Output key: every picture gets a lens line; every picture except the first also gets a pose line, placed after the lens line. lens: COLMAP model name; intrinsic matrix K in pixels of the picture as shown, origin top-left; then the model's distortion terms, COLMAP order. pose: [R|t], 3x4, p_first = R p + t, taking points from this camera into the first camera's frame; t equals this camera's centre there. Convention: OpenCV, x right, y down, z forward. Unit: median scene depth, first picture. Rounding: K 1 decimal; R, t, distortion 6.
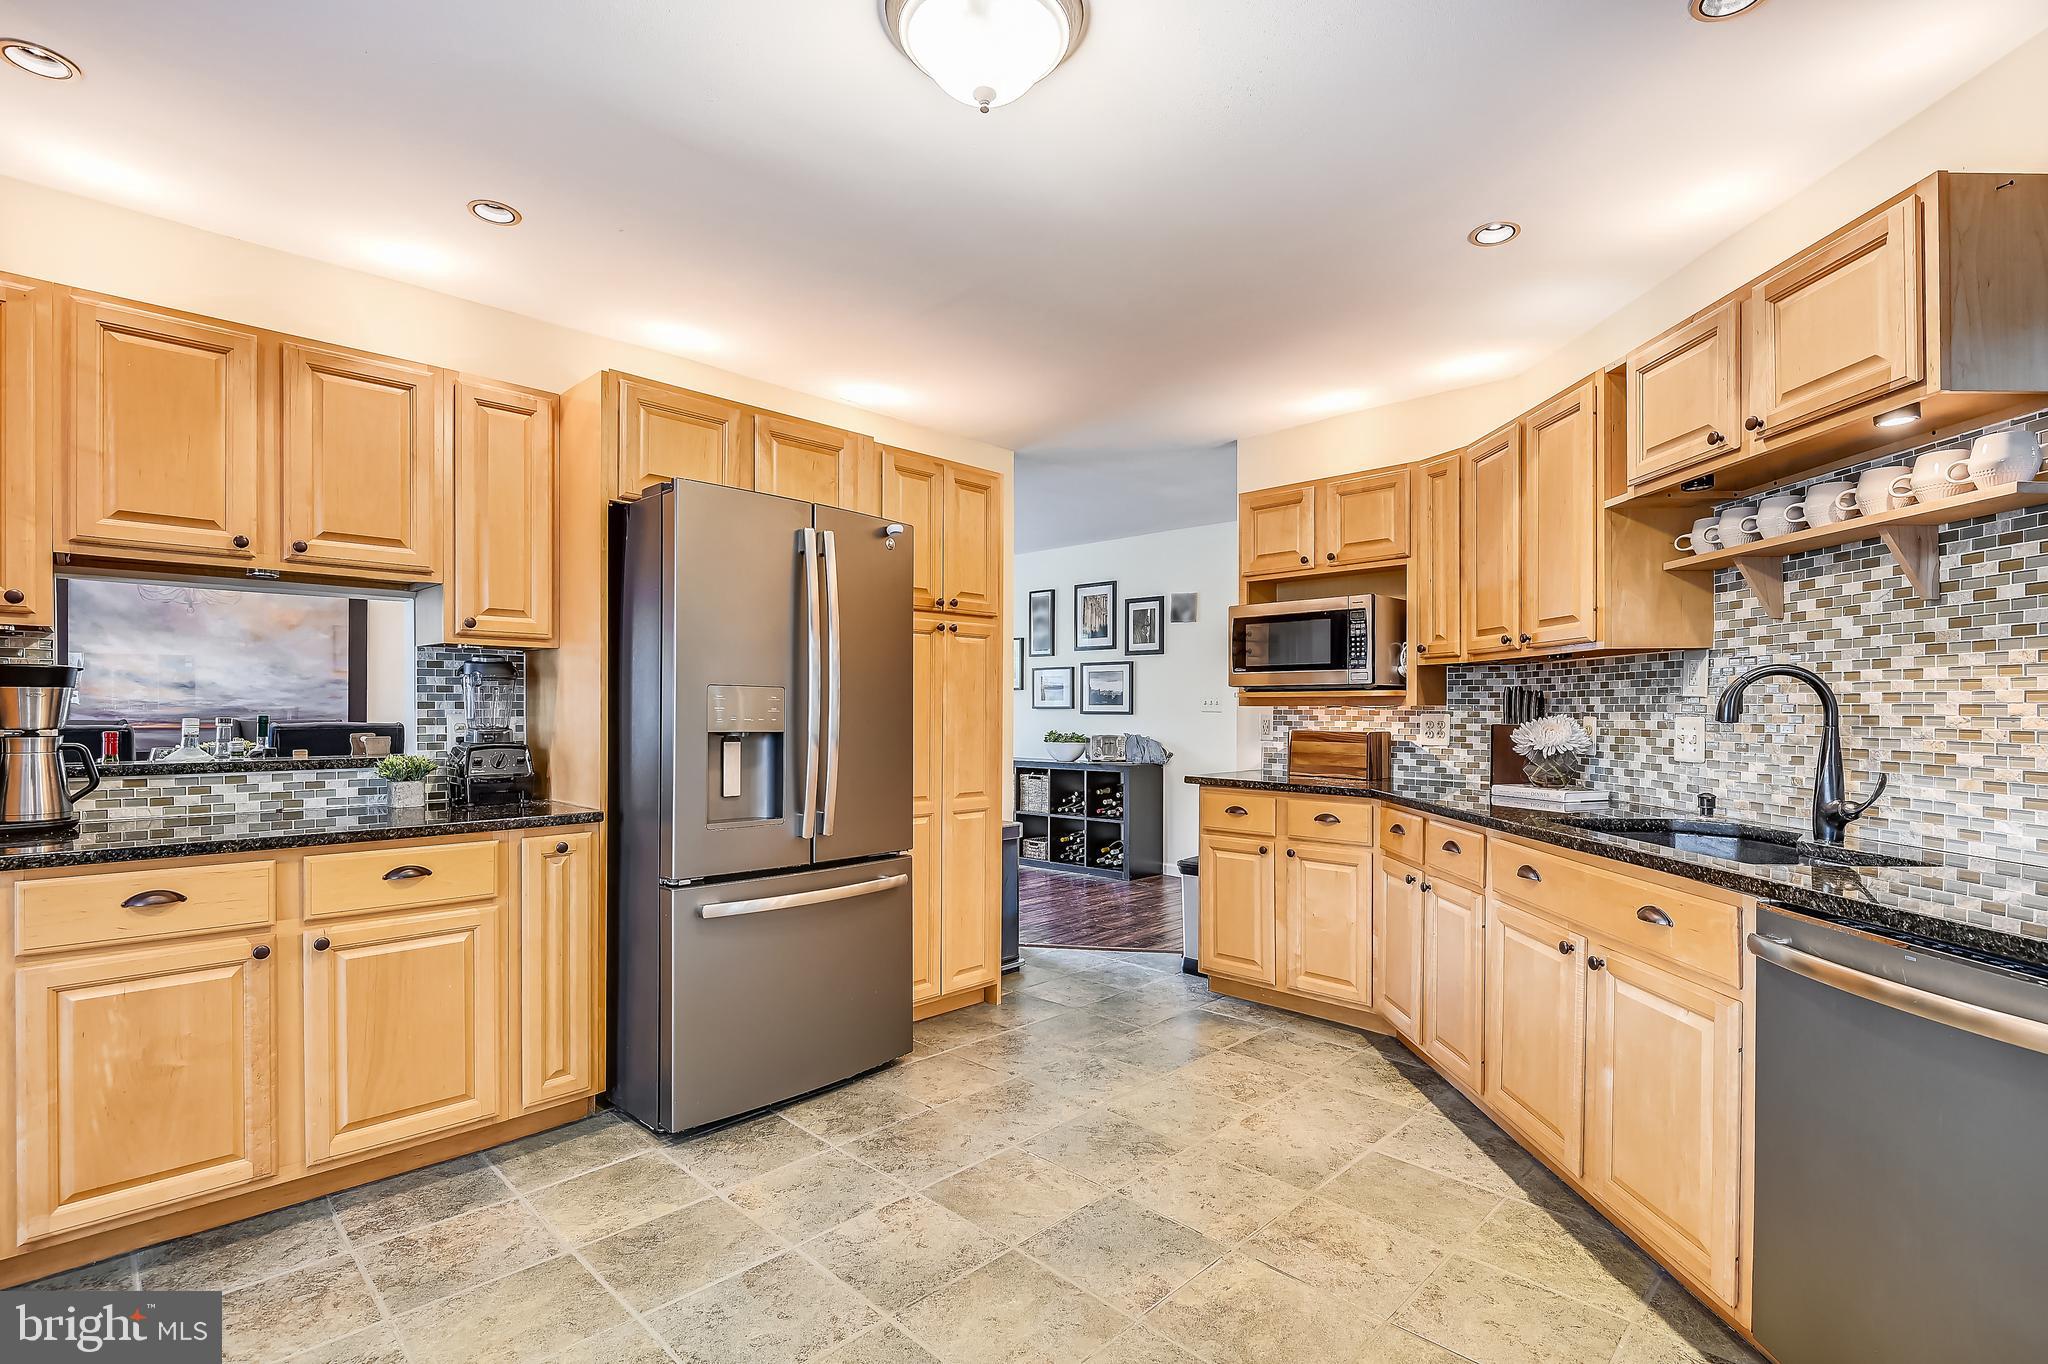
lens RADIAL K [[942.6, 0, 1024.6], [0, 942.6, 694.6], [0, 0, 1]] dist [-0.000426, -0.000003]
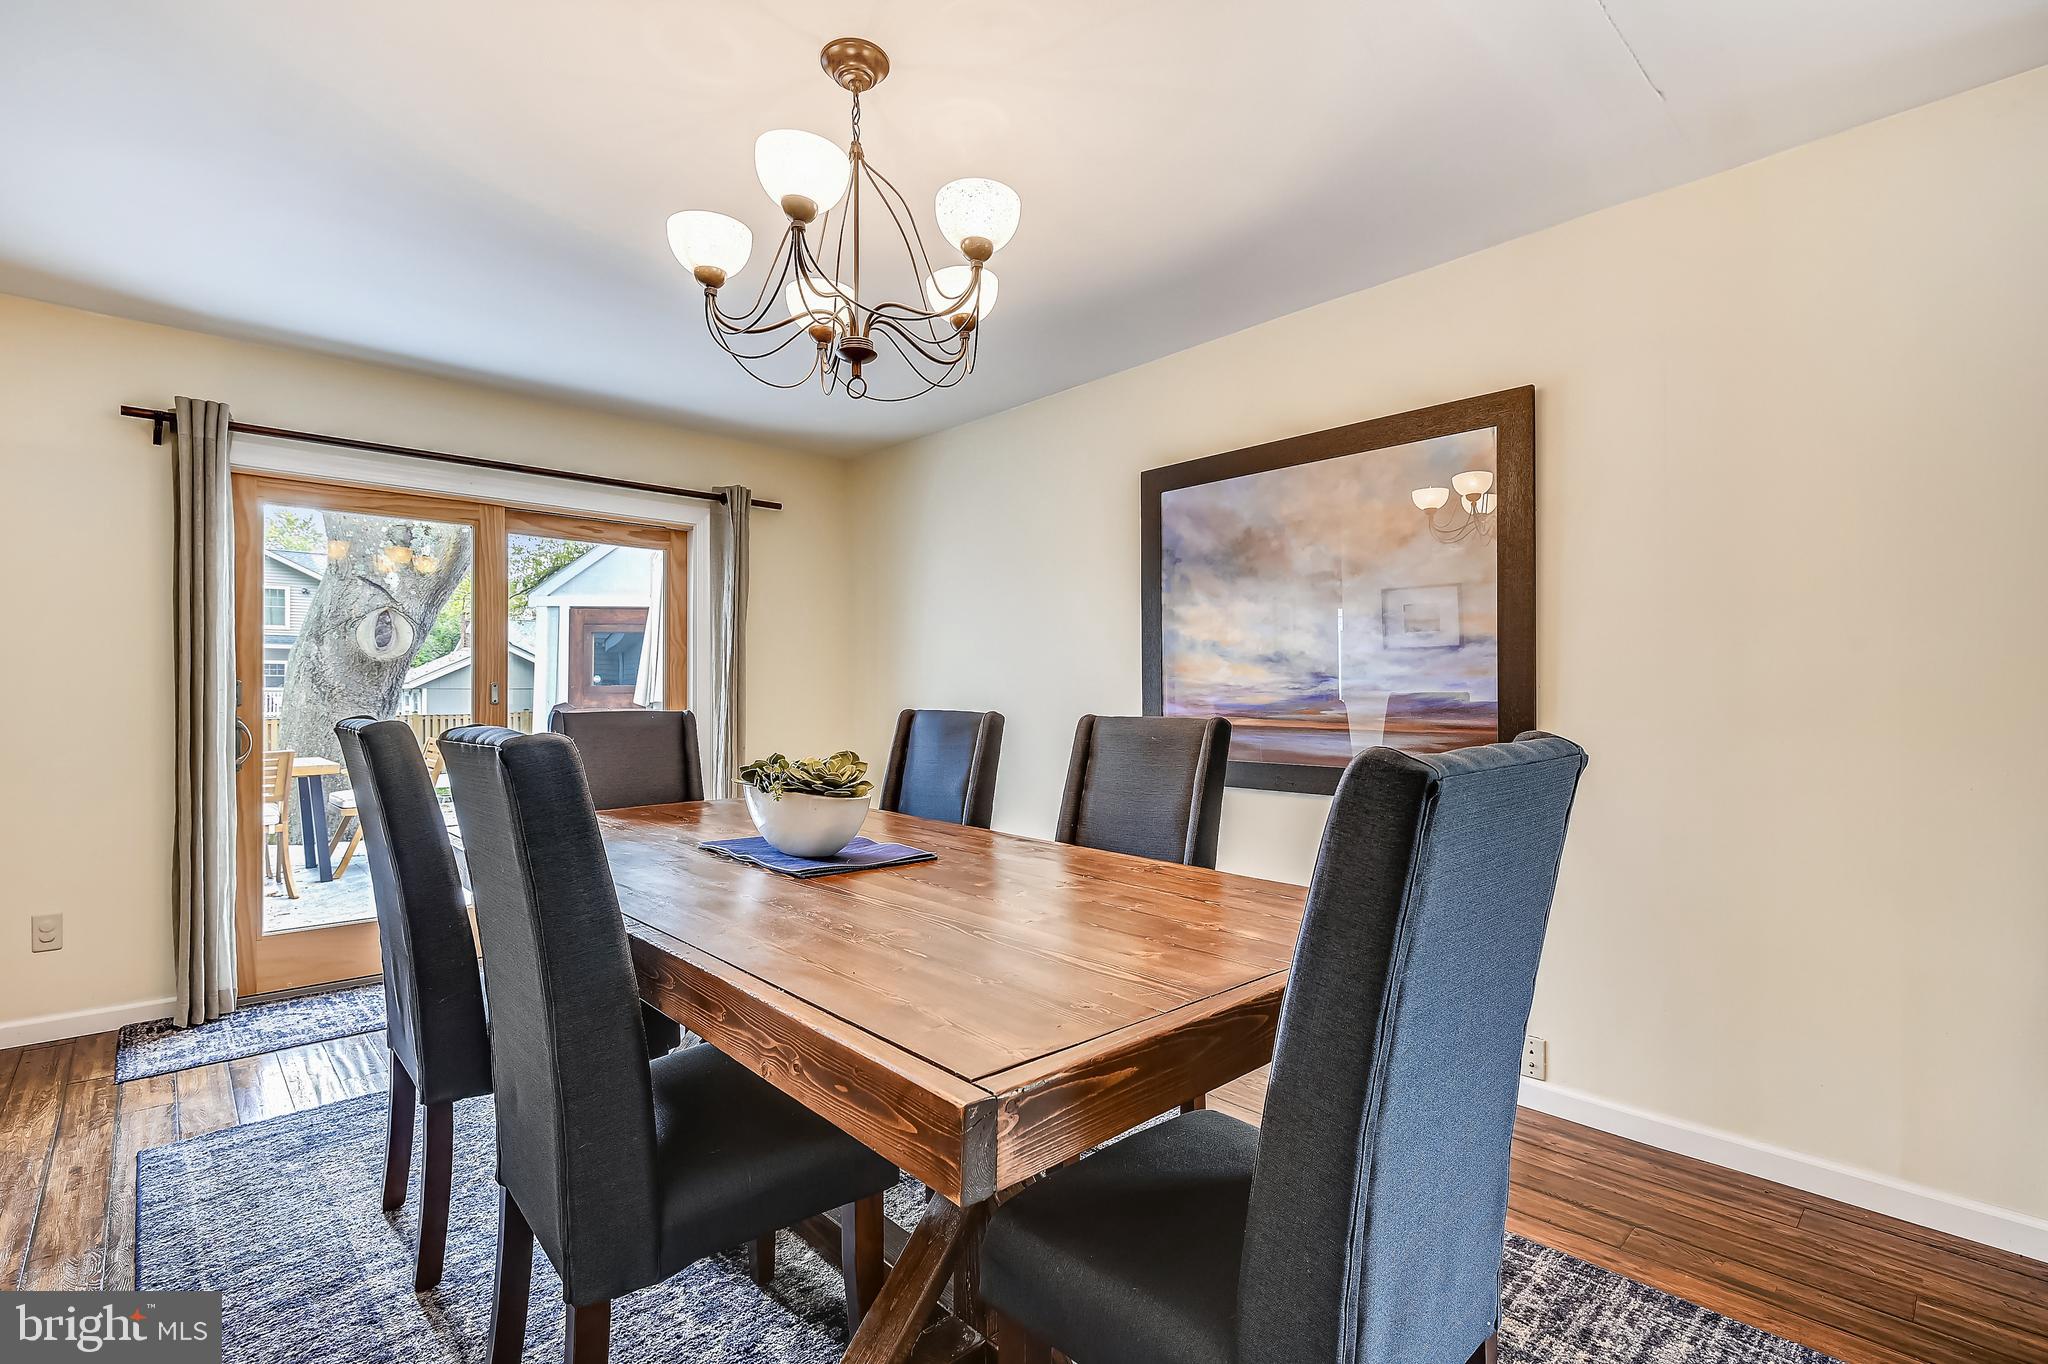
lens RADIAL K [[942.6, 0, 1024.8], [0, 942.6, 697.3], [0, 0, 1]] dist [-0.000426, -0.000003]
pose [[-0.057358, -0.017054, -0.998208, -0.259311], [0.003476, 0.999845, -0.017282, 0.027013], [0.998348, -0.004461, -0.057290, 0.887081]]
